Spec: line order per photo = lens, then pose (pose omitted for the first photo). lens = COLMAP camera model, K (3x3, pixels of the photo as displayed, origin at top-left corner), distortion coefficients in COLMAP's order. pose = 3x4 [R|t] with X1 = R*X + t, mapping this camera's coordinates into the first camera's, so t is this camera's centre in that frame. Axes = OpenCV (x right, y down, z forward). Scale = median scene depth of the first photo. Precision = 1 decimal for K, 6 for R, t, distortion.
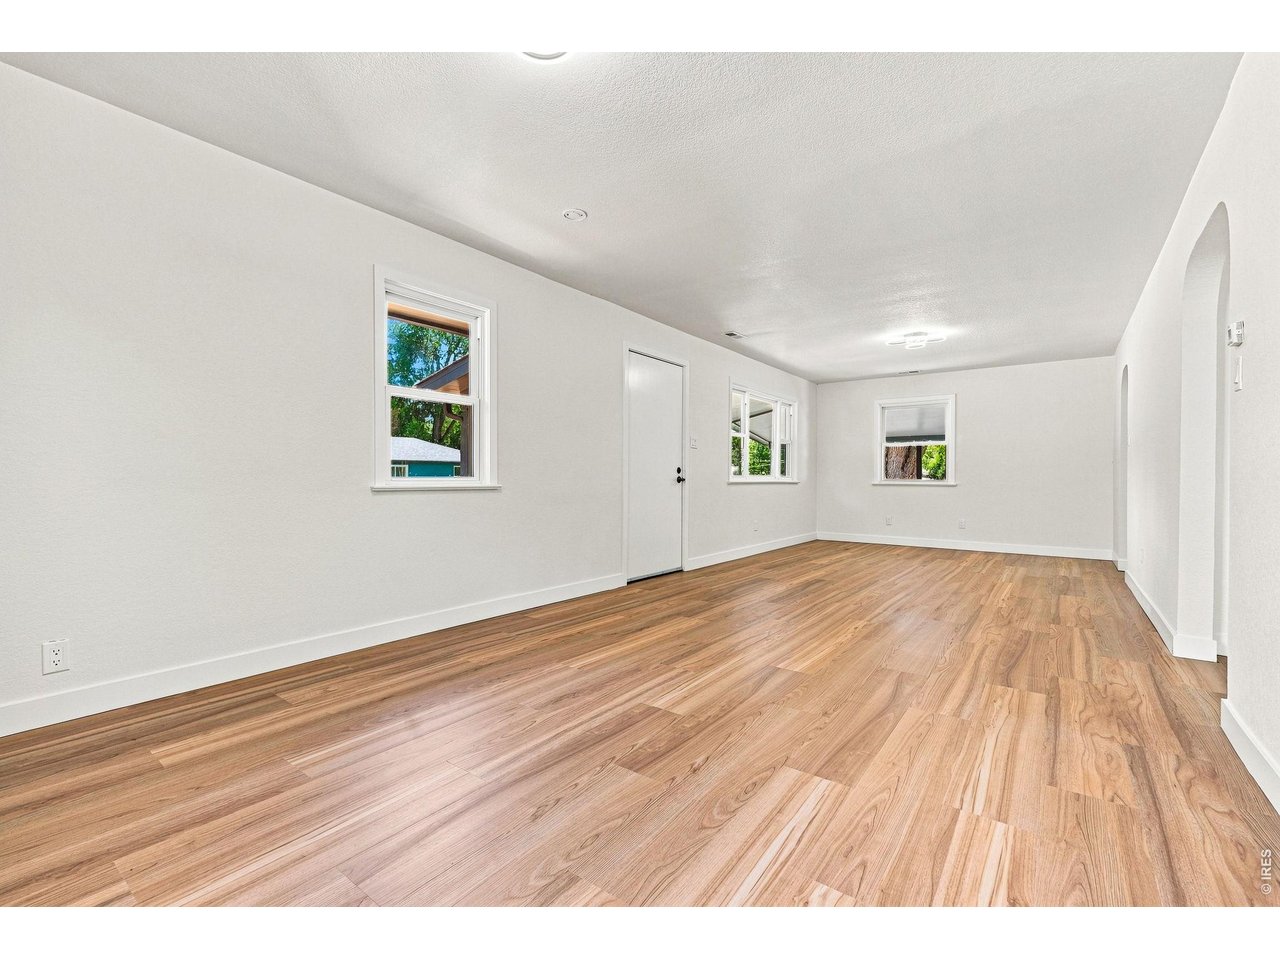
lens RADIAL K [[565.9, 0, 635.7], [0, 565.9, 478.8], [0, 0, 1]] dist [0.001367, 0.000246]
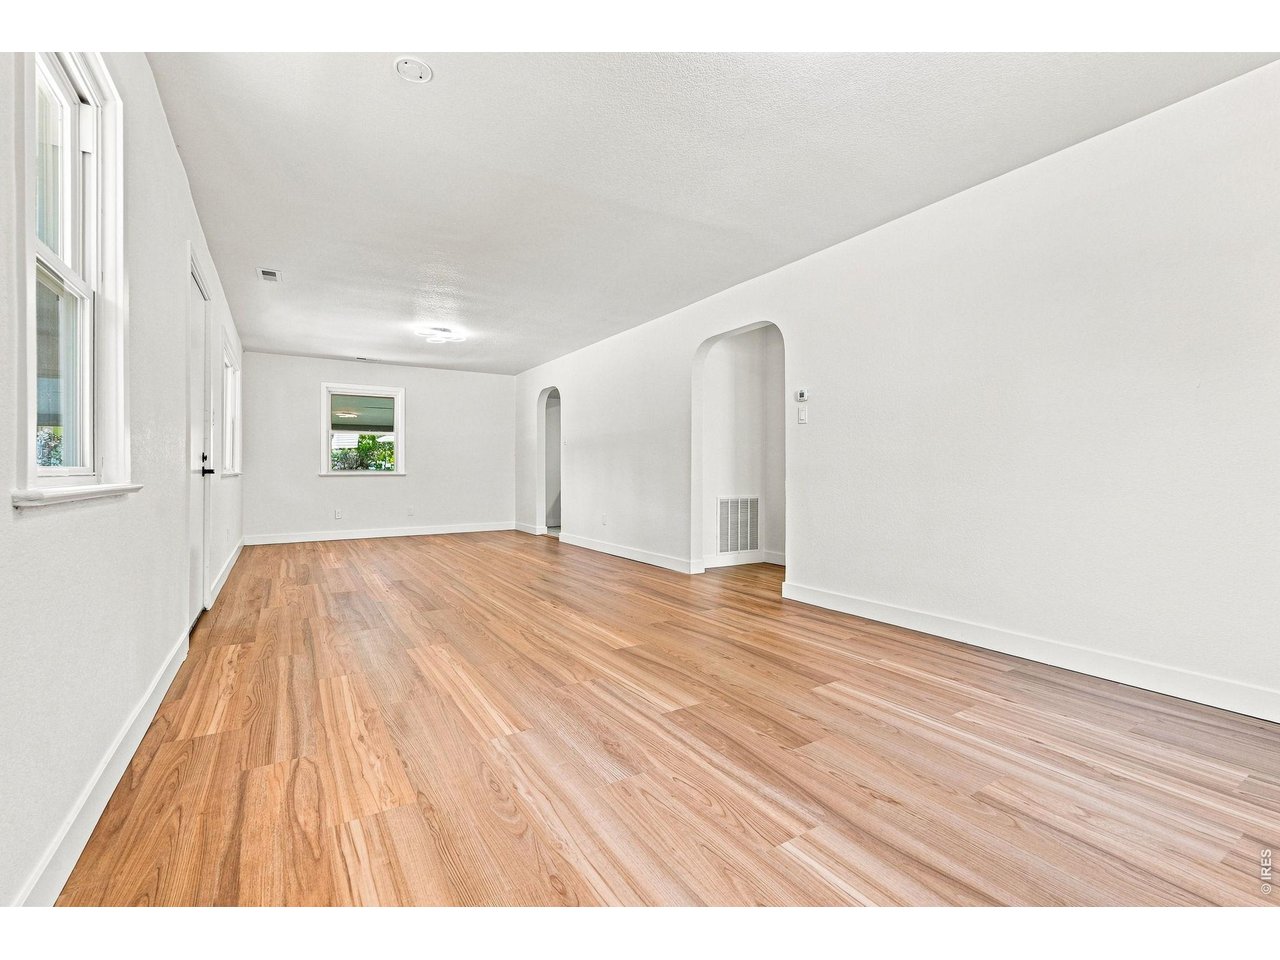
lens RADIAL K [[565.9, 0, 635.7], [0, 565.9, 478.8], [0, 0, 1]] dist [0.001367, 0.000246]
pose [[0.356089, -0.020058, 0.934237, -0.655158], [0.001344, 0.999780, 0.020953, -0.006332], [-0.934451, -0.006205, 0.356037, 0.542083]]
